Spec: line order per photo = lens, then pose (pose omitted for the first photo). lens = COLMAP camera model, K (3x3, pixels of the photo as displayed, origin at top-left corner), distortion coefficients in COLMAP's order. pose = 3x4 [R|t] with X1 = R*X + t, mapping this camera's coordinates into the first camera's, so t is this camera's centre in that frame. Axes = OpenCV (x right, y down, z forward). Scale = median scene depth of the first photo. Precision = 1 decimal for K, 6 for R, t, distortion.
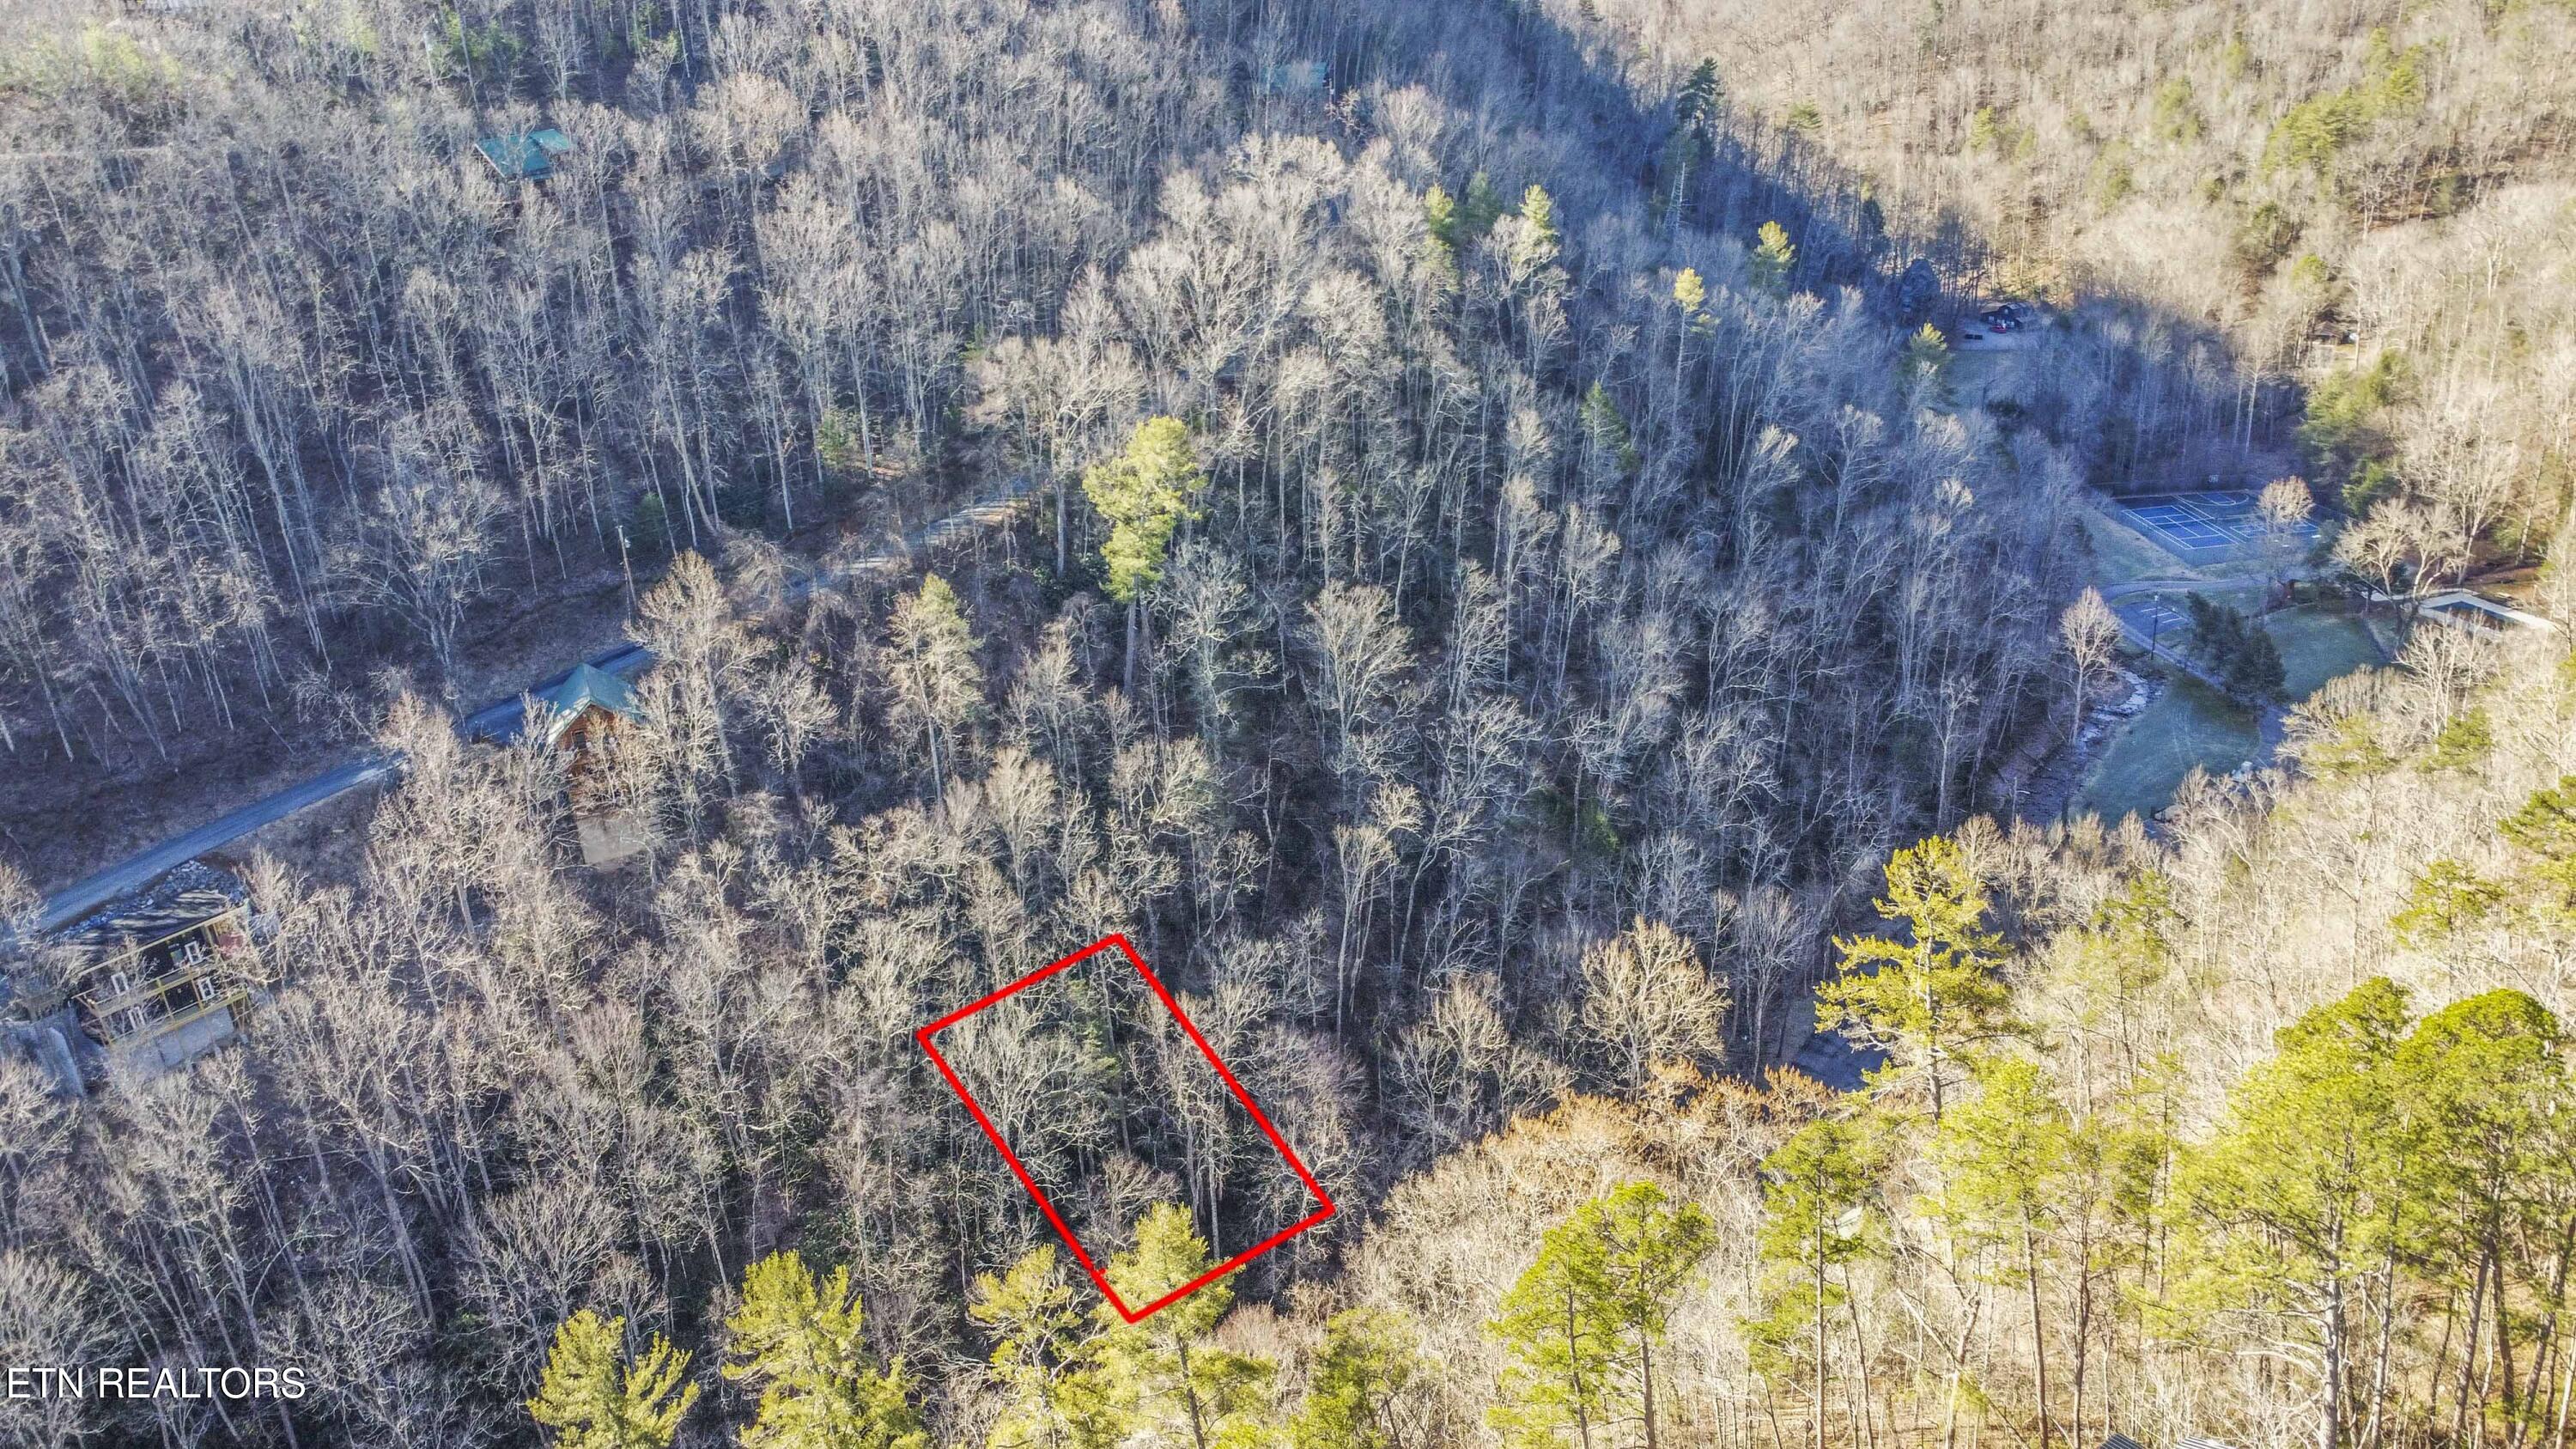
lens RADIAL K [[1932.9, 0, 1296.6], [0, 1932.9, 731.0], [0, 0, 1]] dist [-0.141423, 0.225481]
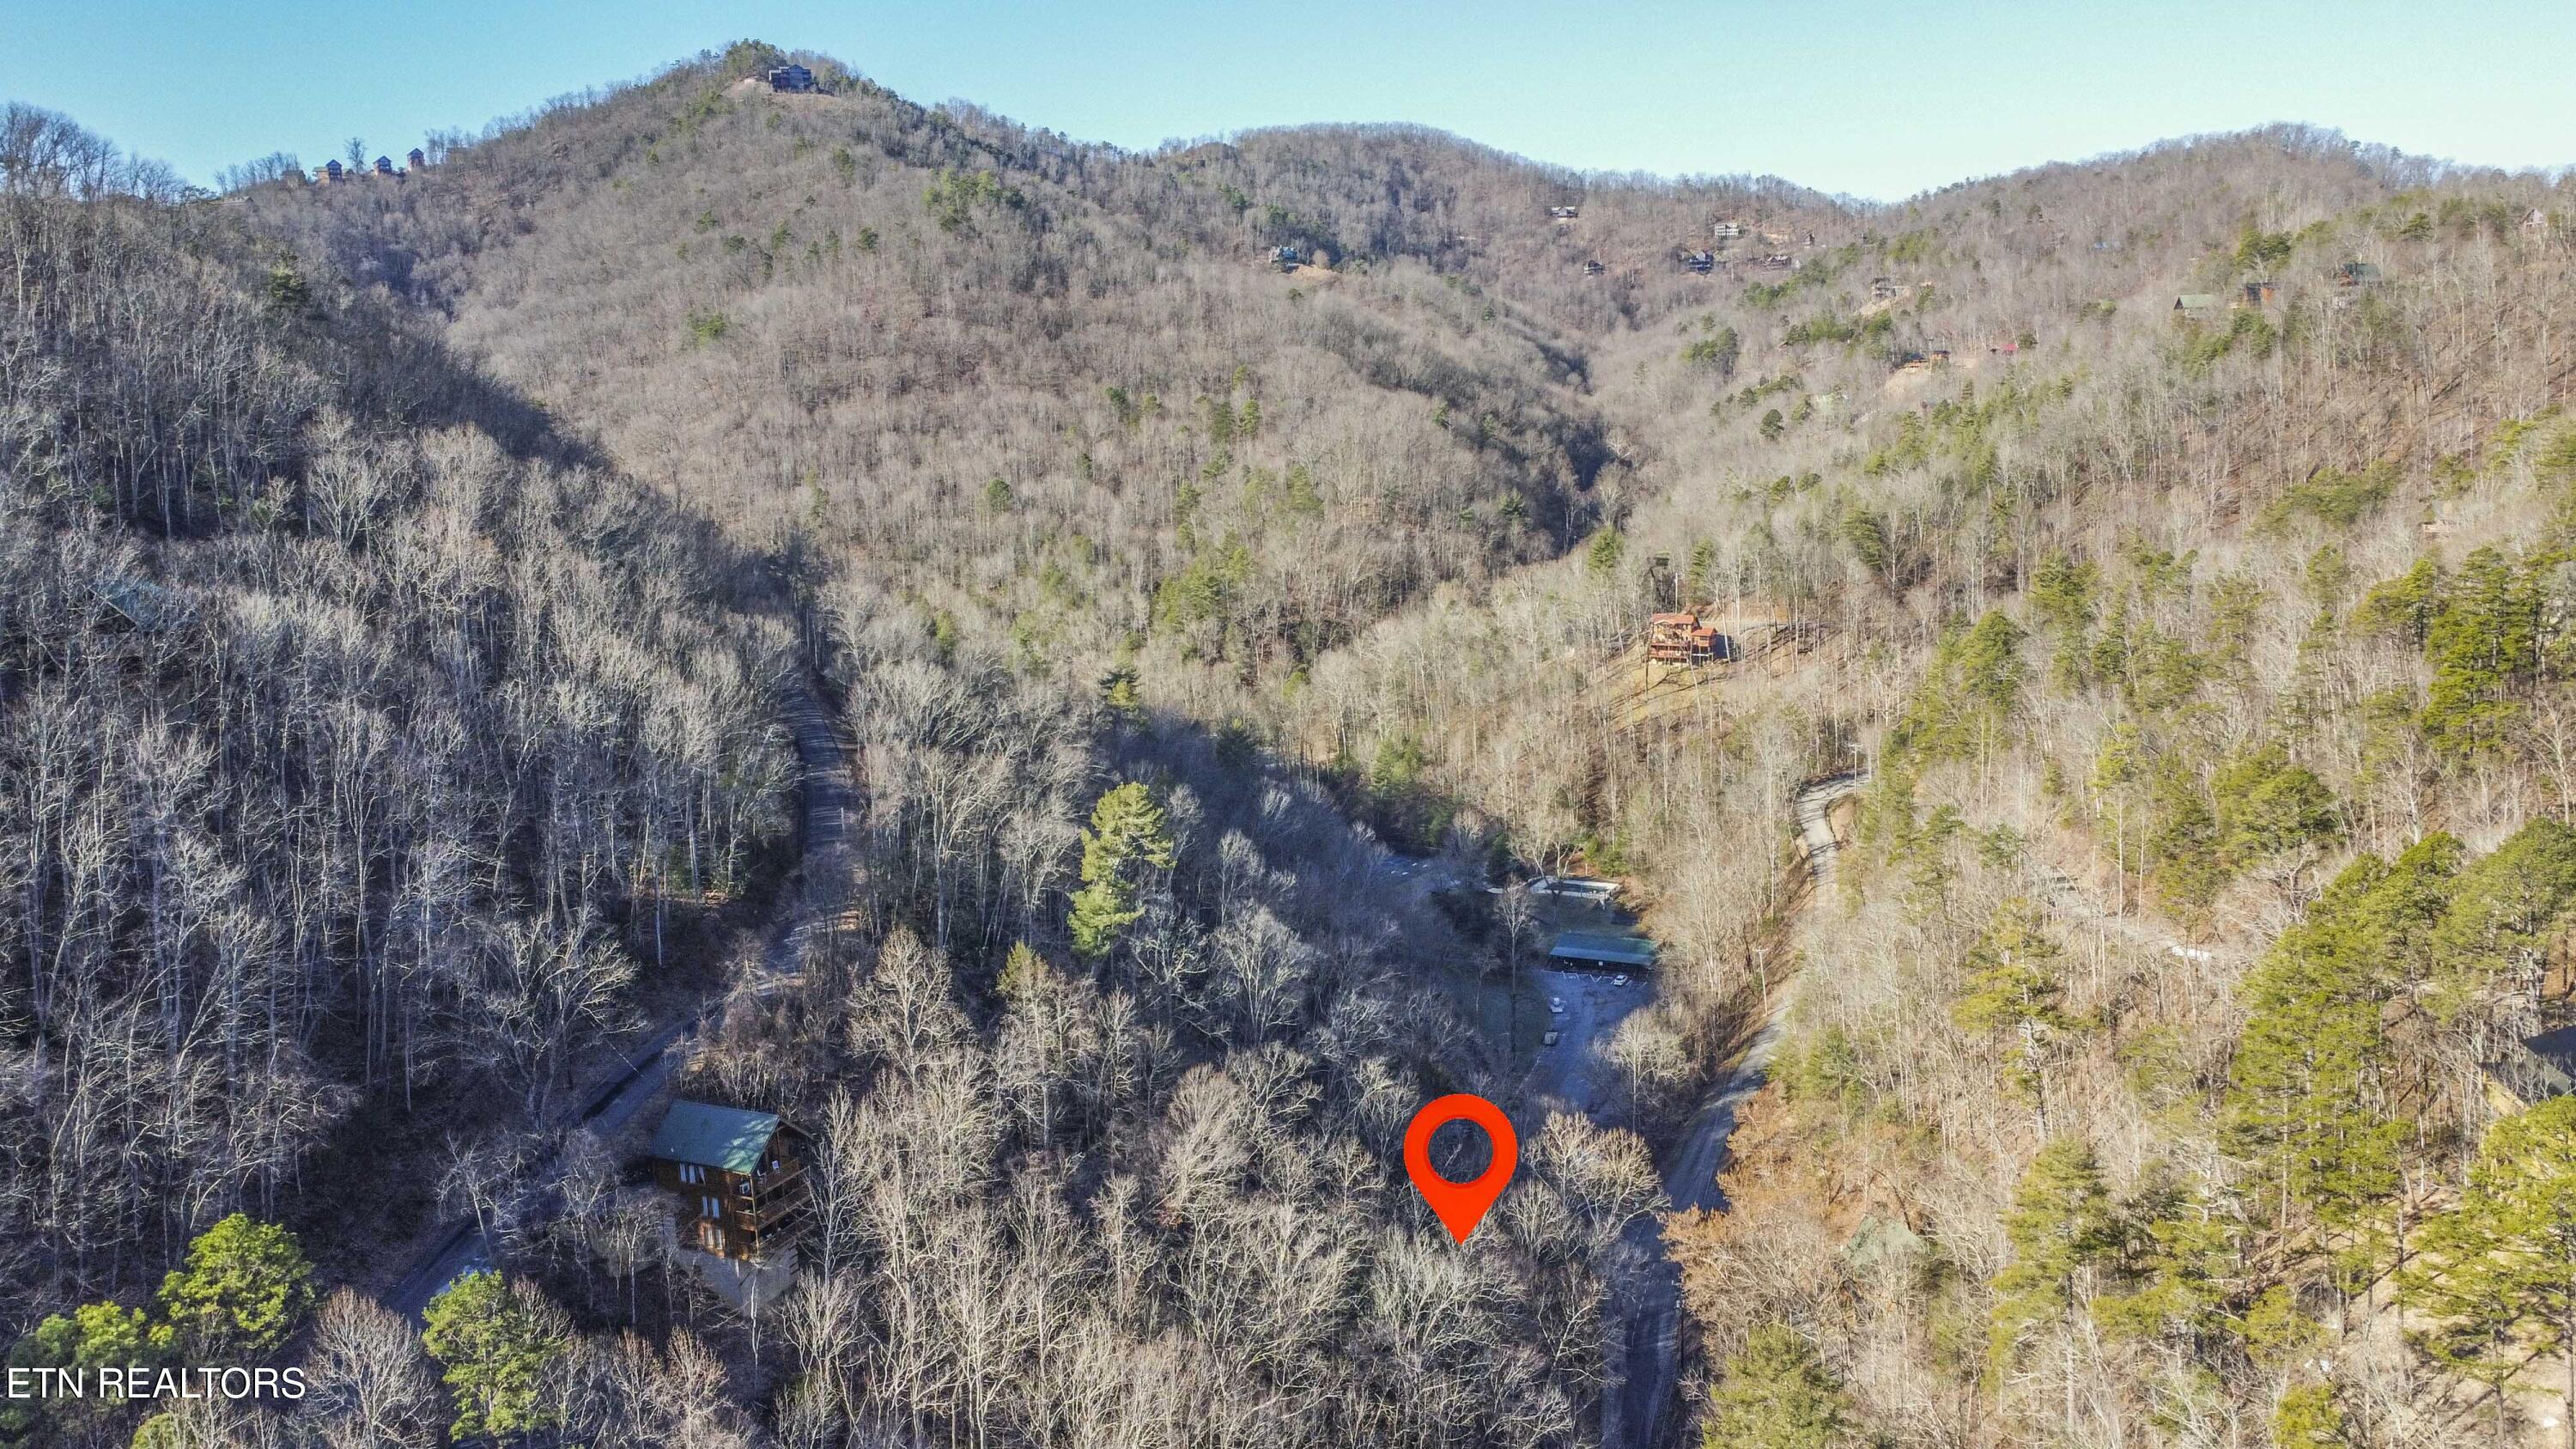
lens RADIAL K [[1963.0, 0, 1288.0], [0, 1963.0, 724.5], [0, 0, 1]] dist [-0.362453, 1.084981]
pose [[0.715728, -0.069046, 0.694957, -0.772117], [0.257909, 0.950890, -0.171144, 0.023732], [-0.649011, 0.301728, 0.698387, 0.131713]]
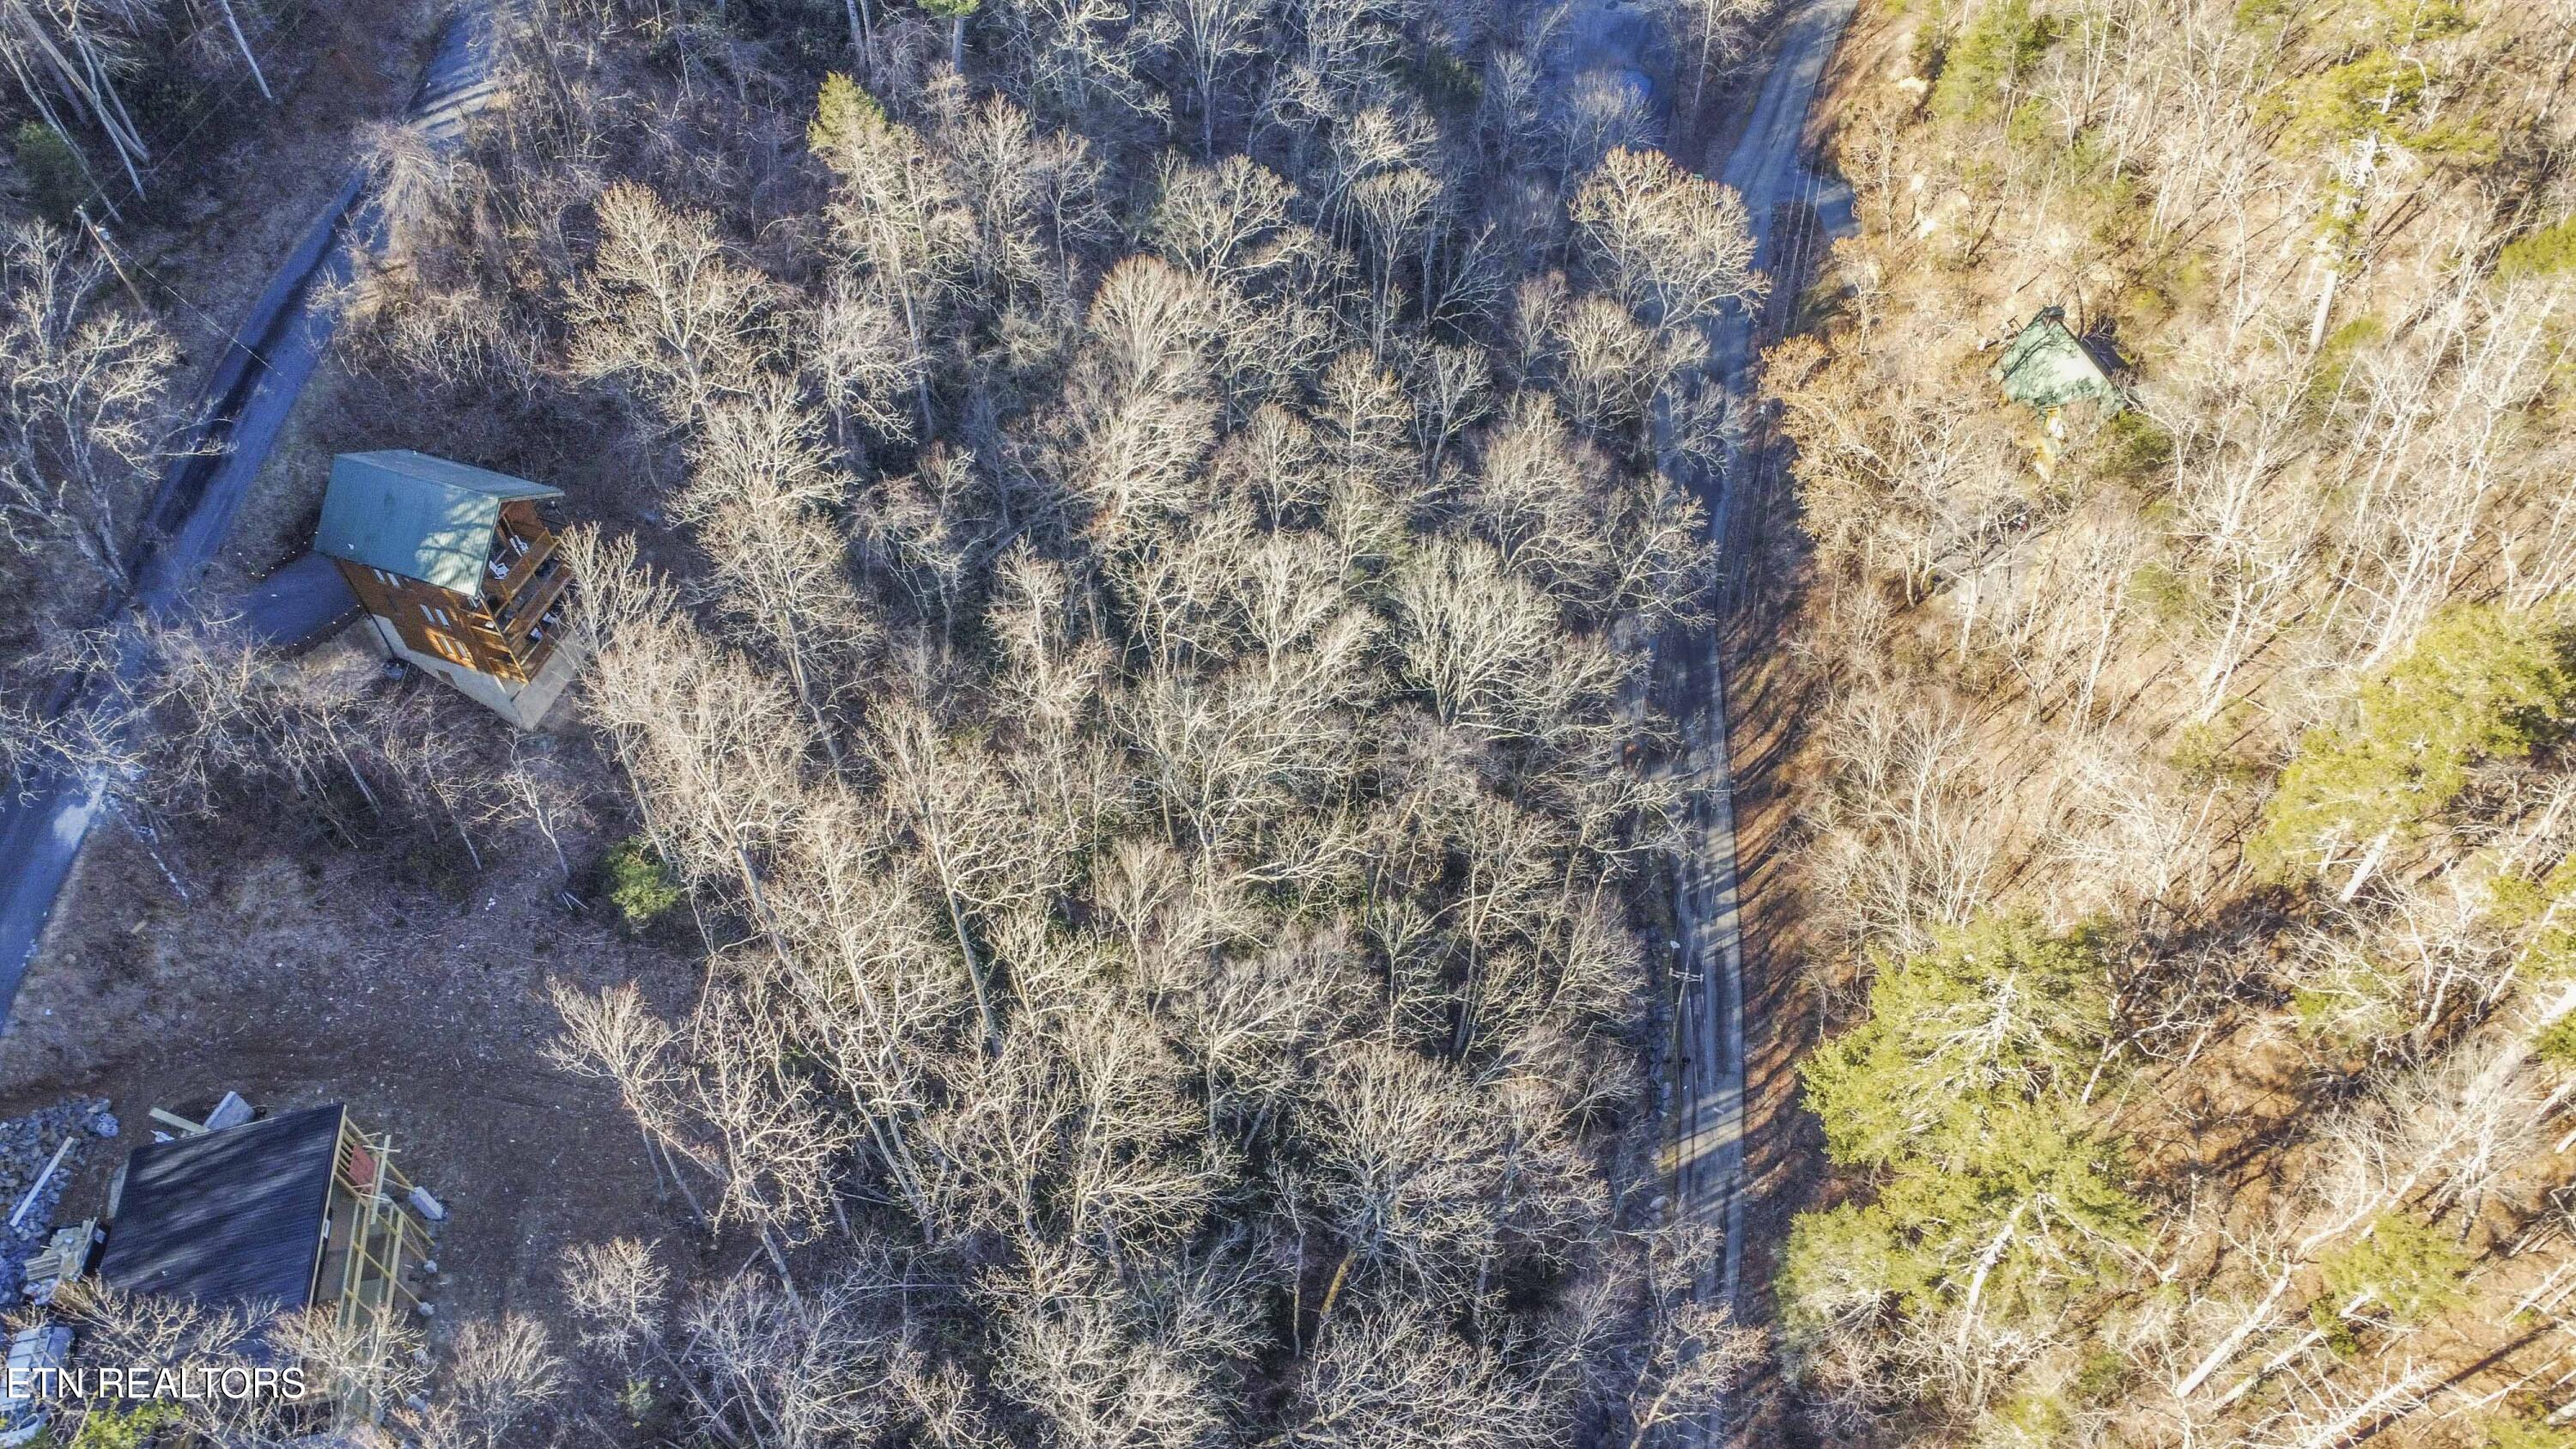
lens RADIAL K [[1930.8, 0, 1291.1], [0, 1930.8, 731.7], [0, 0, 1]] dist [-0.162468, 0.304805]
pose [[0.681021, -0.546775, 0.487080, -0.495491], [0.280789, 0.809316, 0.515912, -0.183105], [-0.676290, -0.214581, 0.704689, 0.376124]]
